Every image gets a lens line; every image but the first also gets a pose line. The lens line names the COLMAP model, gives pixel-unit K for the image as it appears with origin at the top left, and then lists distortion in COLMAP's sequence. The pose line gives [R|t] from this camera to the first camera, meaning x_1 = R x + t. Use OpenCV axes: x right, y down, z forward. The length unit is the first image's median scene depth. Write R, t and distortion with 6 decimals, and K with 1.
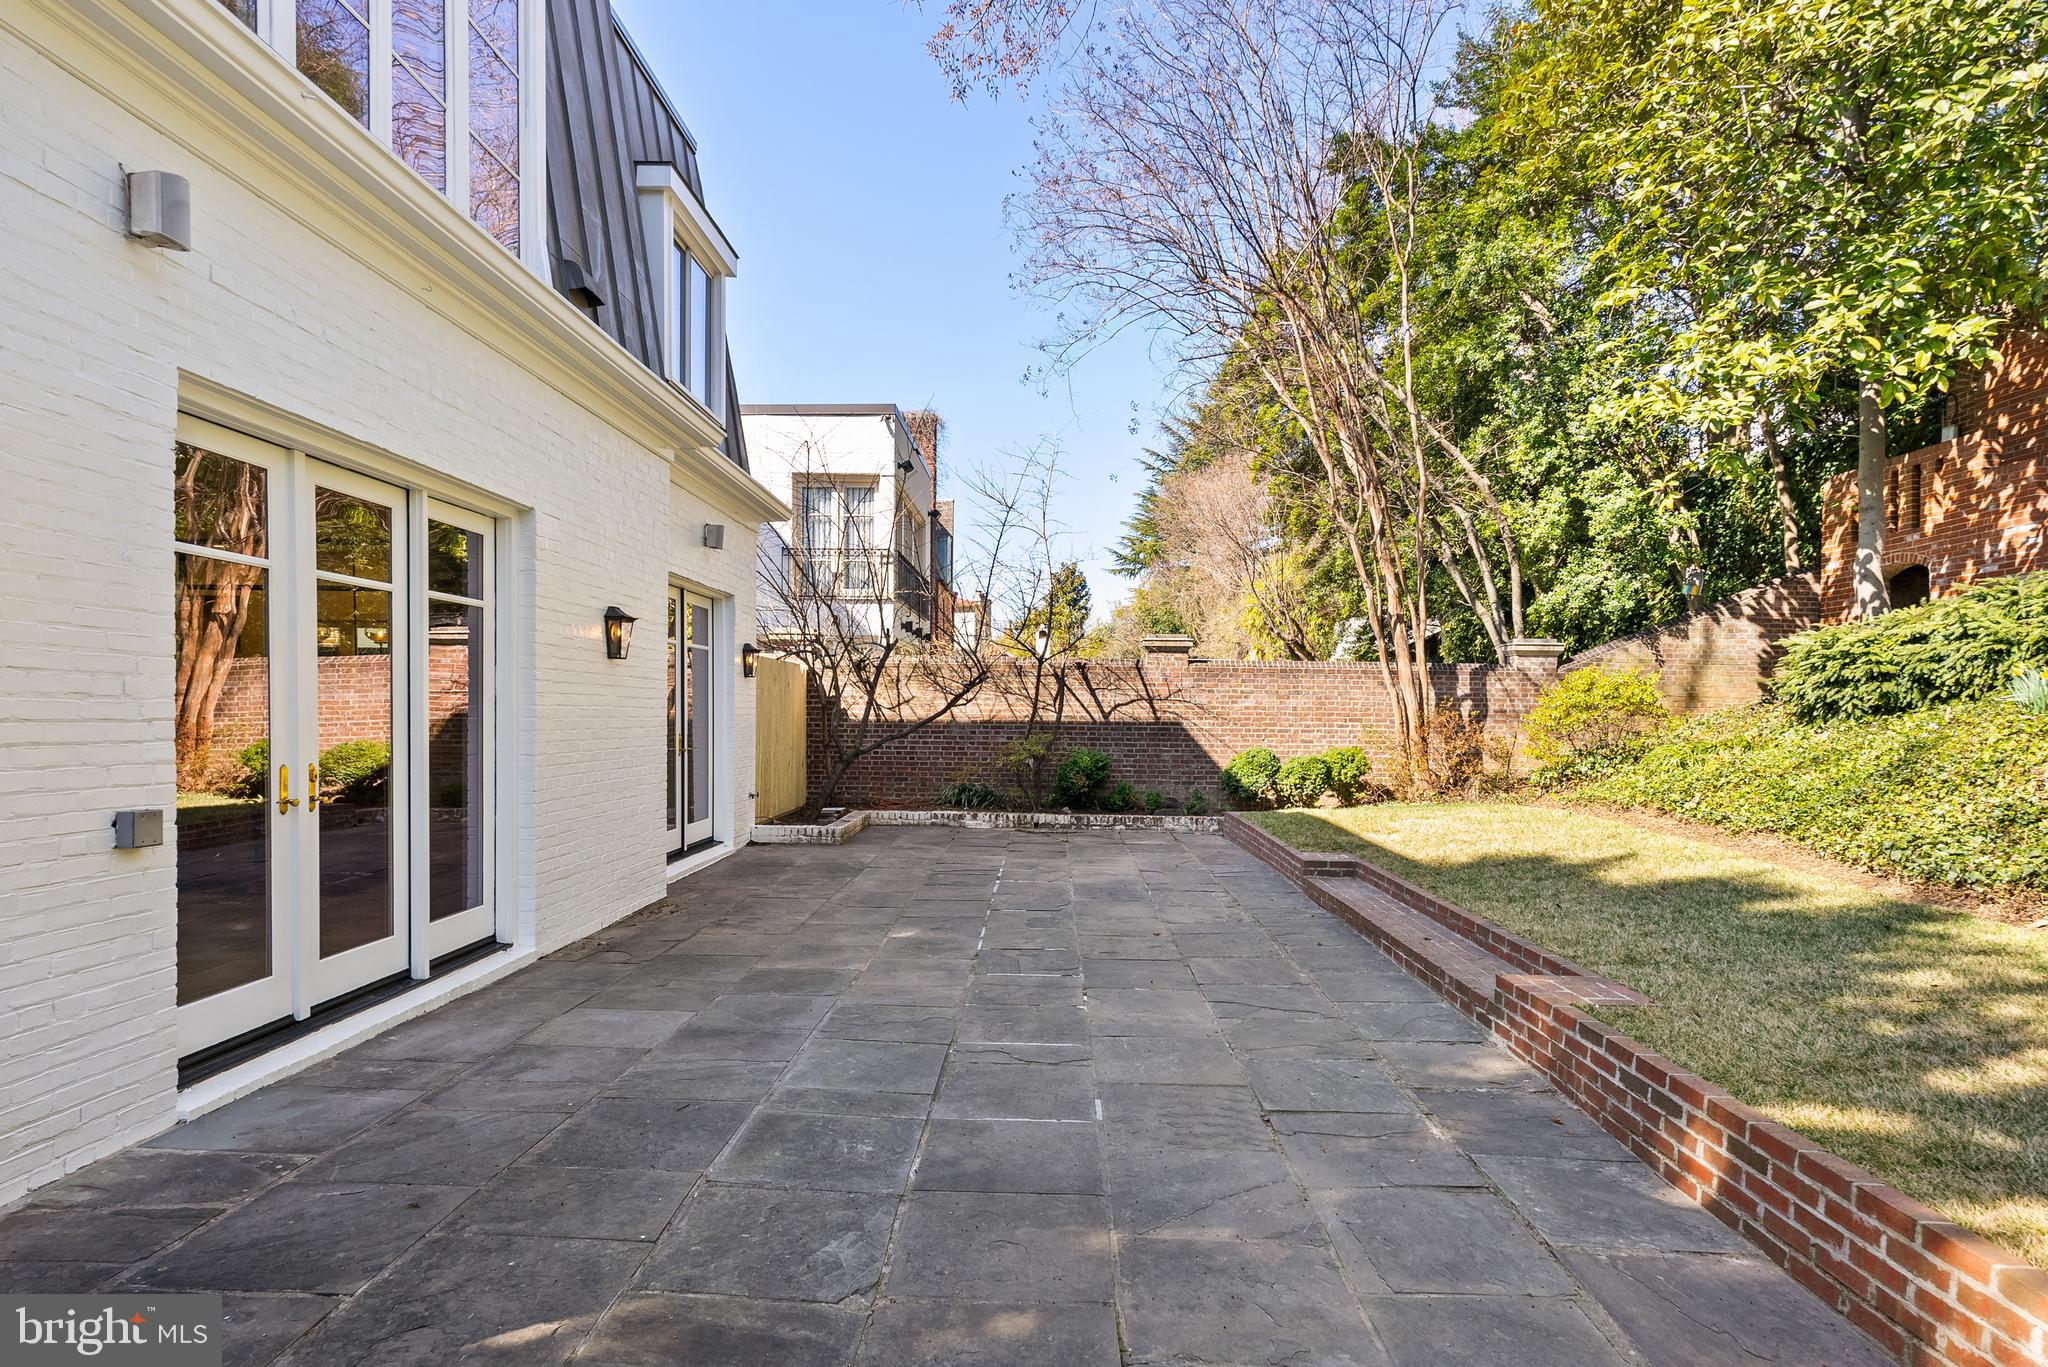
lens RADIAL K [[1088.9, 0, 1025.4], [0, 1088.9, 729.7], [0, 0, 1]] dist [-0.006338, 0.002804]
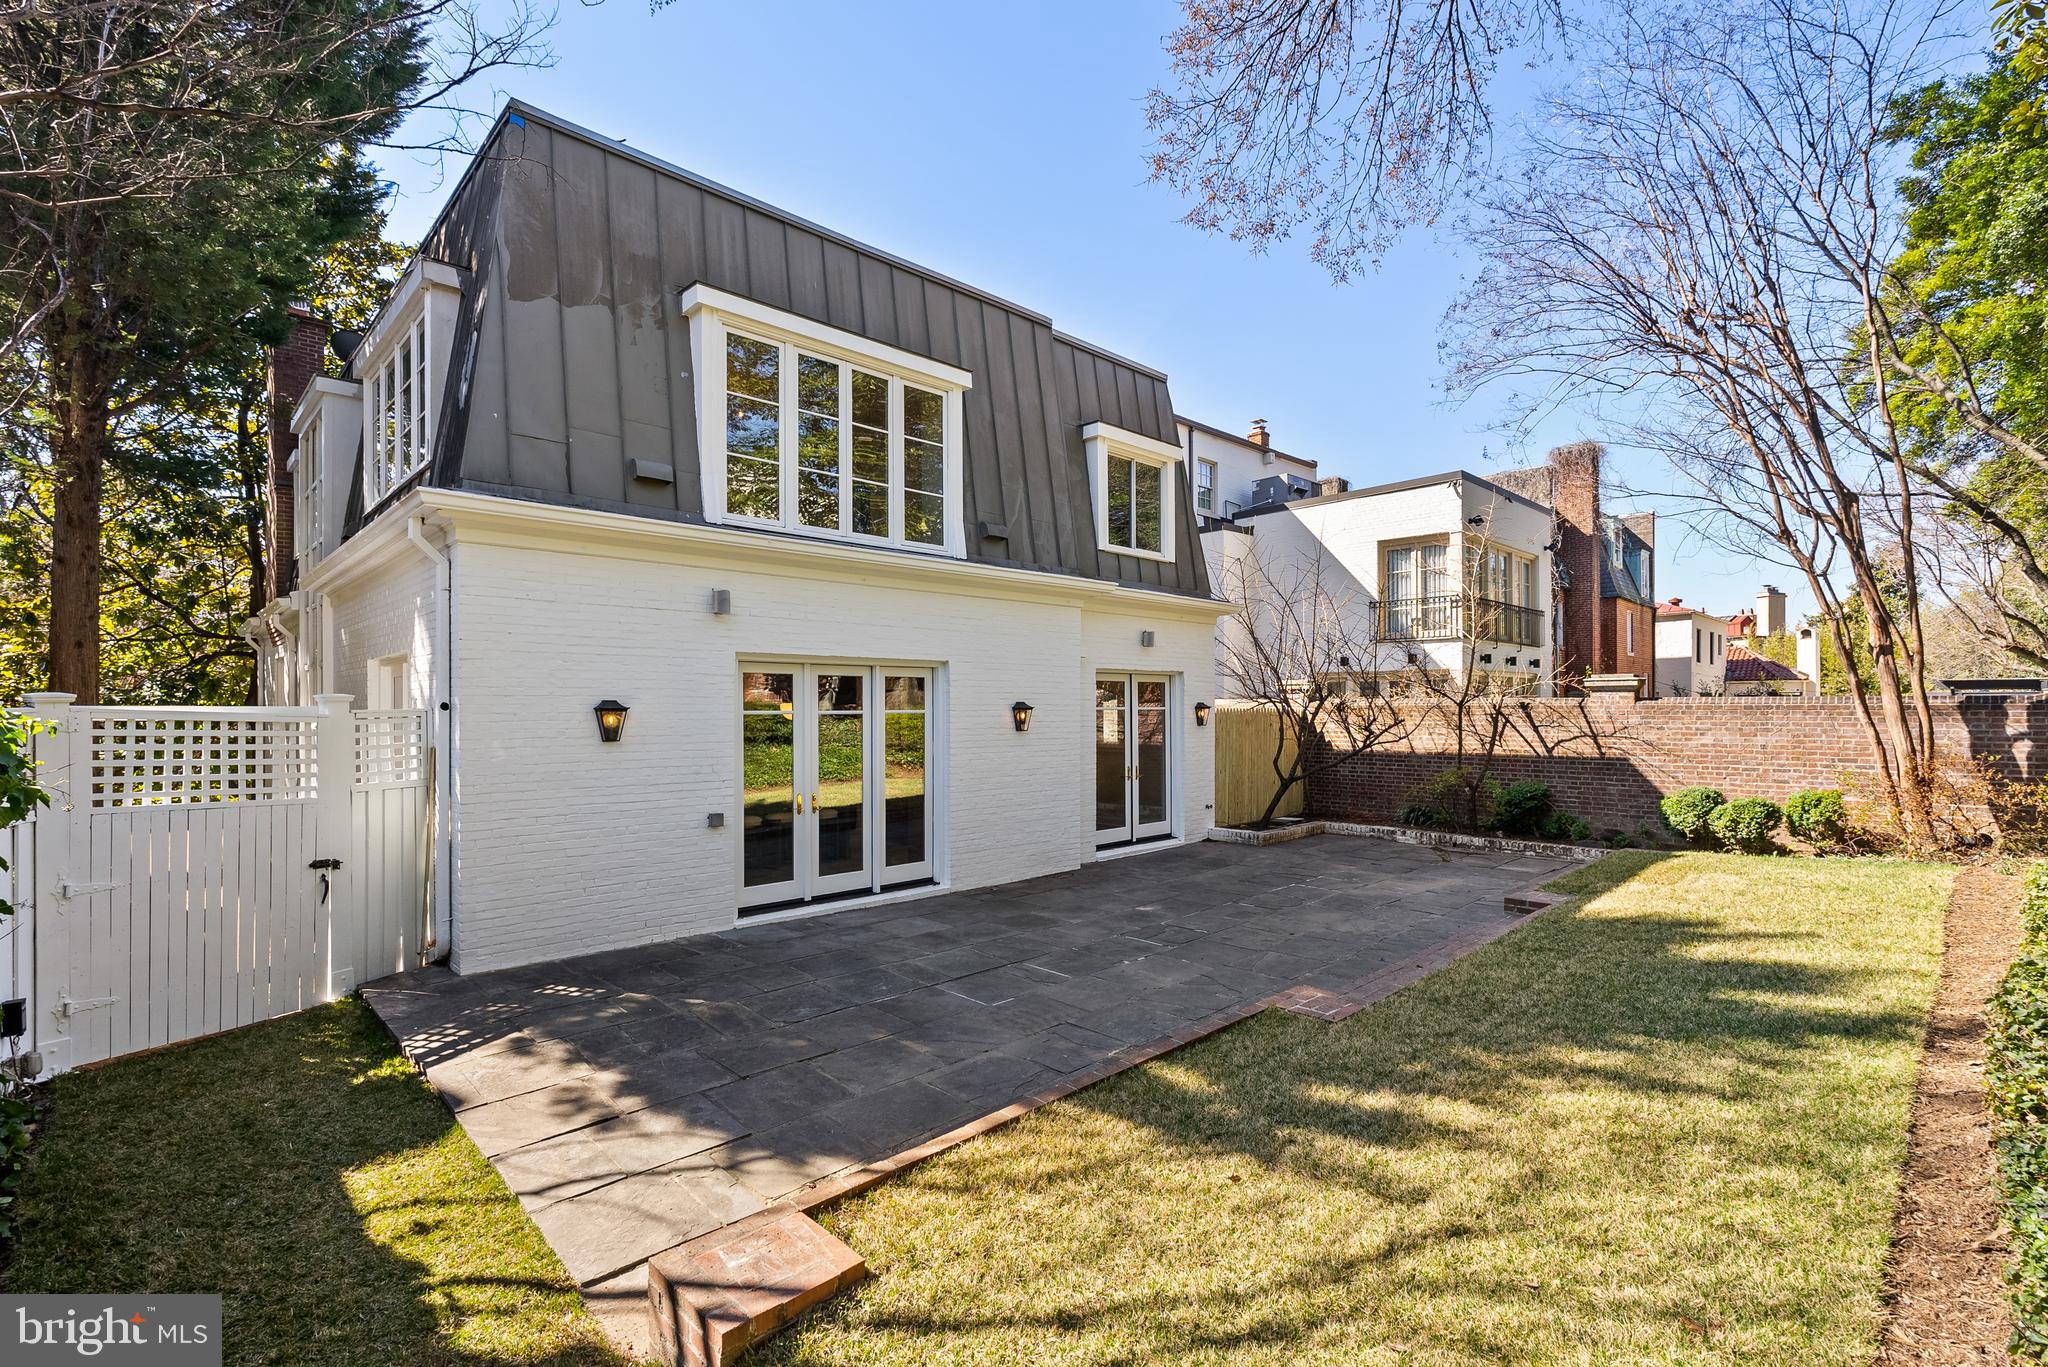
lens RADIAL K [[921.3, 0, 1030.8], [0, 921.3, 700.7], [0, 0, 1]] dist [-0.005324, -0.000464]
pose [[0.710325, -0.018679, -0.703626, 0.454989], [-0.000272, 0.999640, -0.026811, -0.048350], [0.703874, 0.019236, 0.710065, -0.041244]]
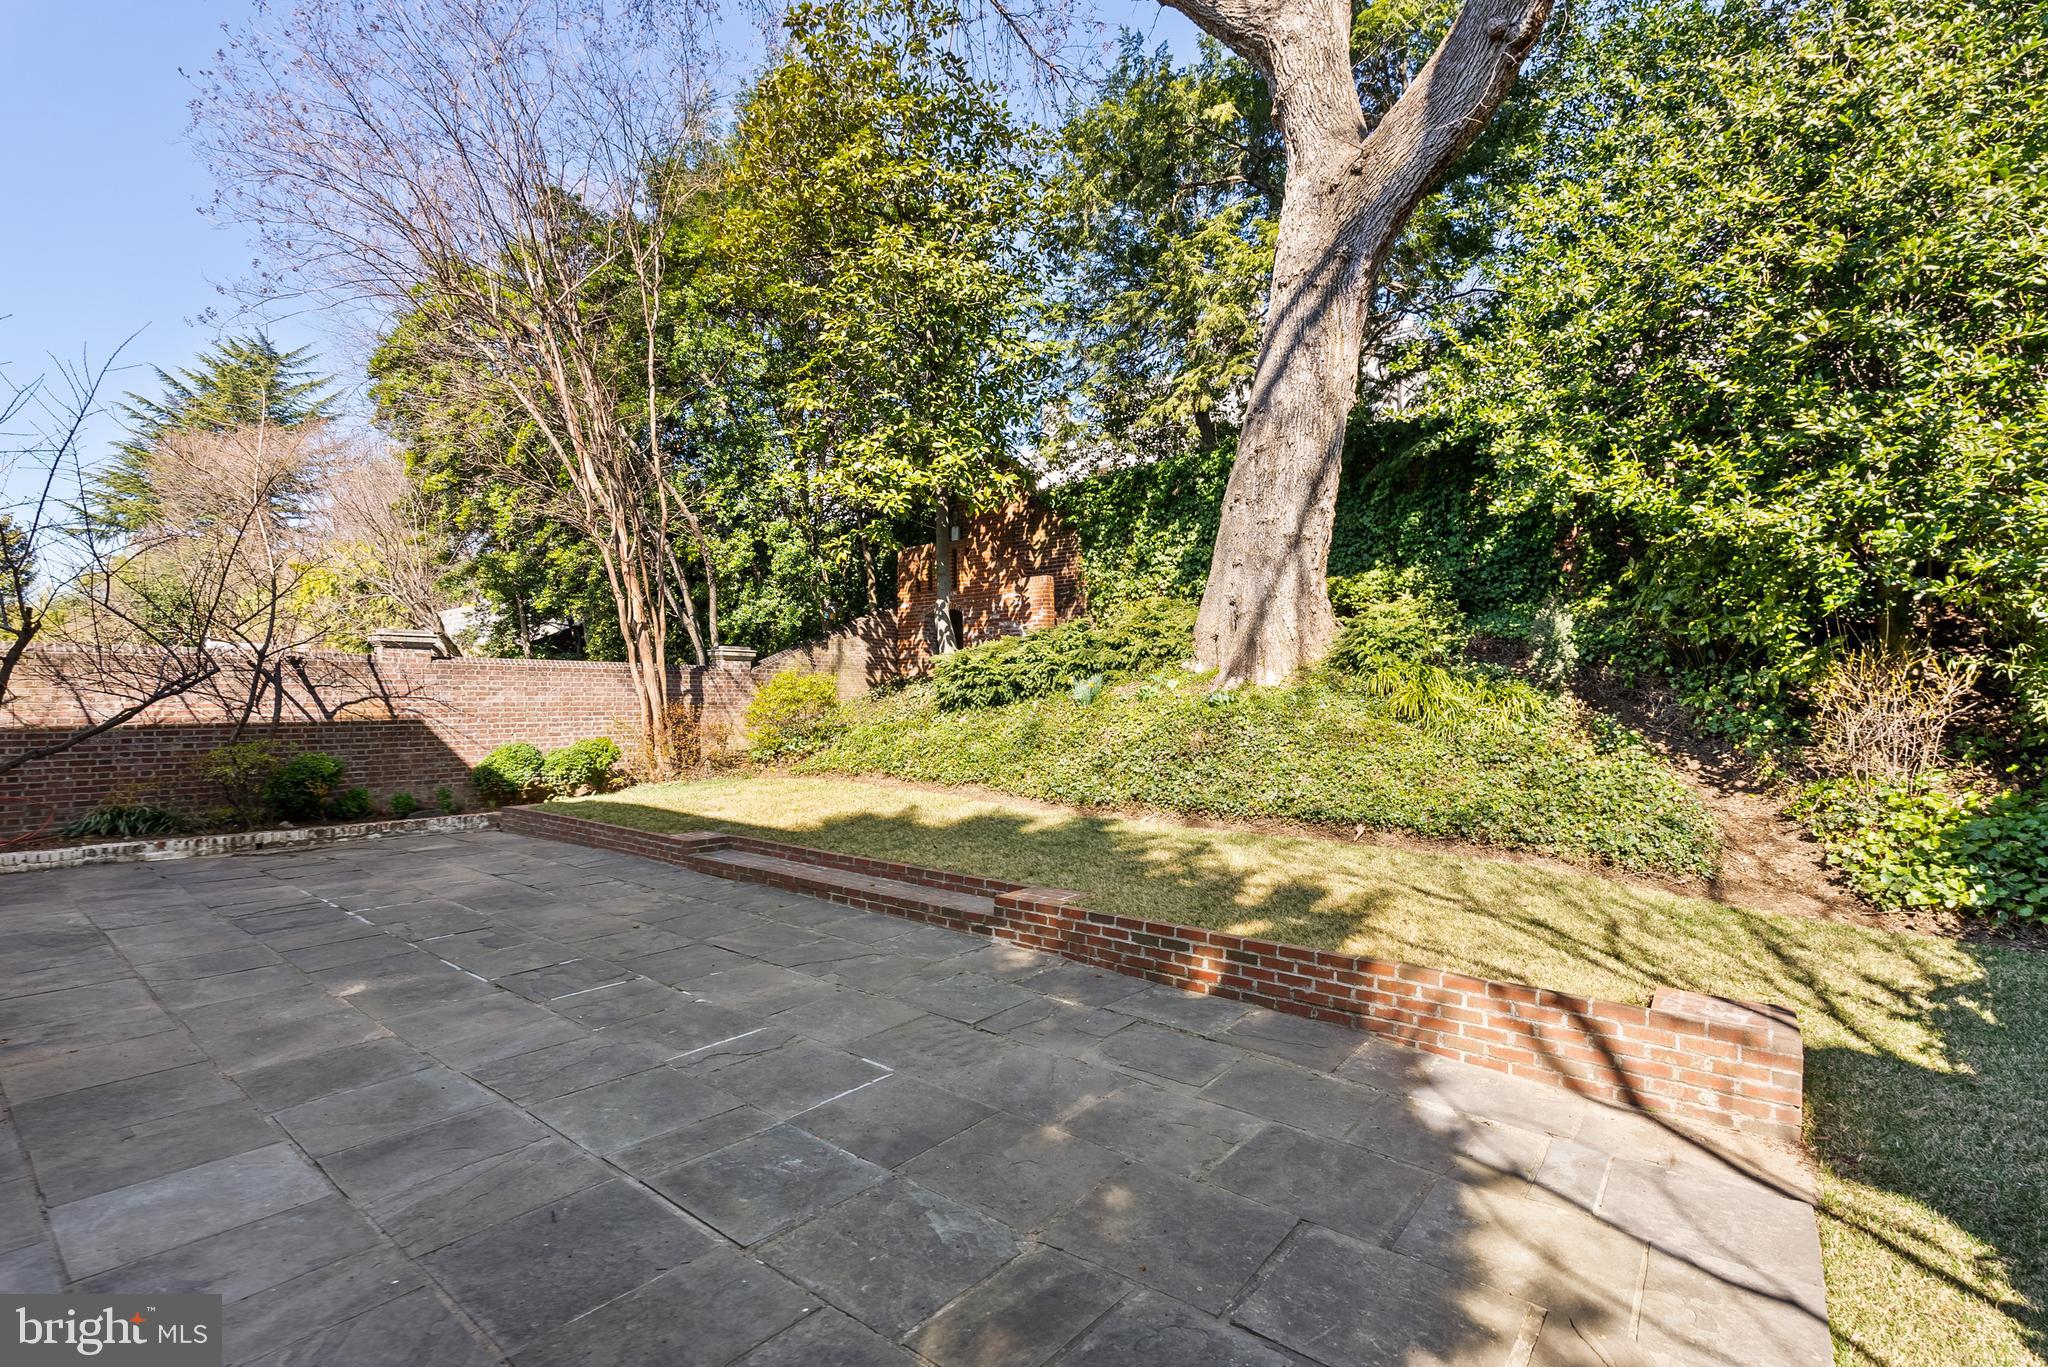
lens RADIAL K [[921.3, 0, 1028.1], [0, 921.3, 674.1], [0, 0, 1]] dist [-0.005324, -0.000464]
pose [[0.604304, 0.009265, 0.796700, -0.235039], [0.021359, 0.999385, -0.027823, -0.017184], [-0.796467, 0.033830, 0.603735, 0.090193]]
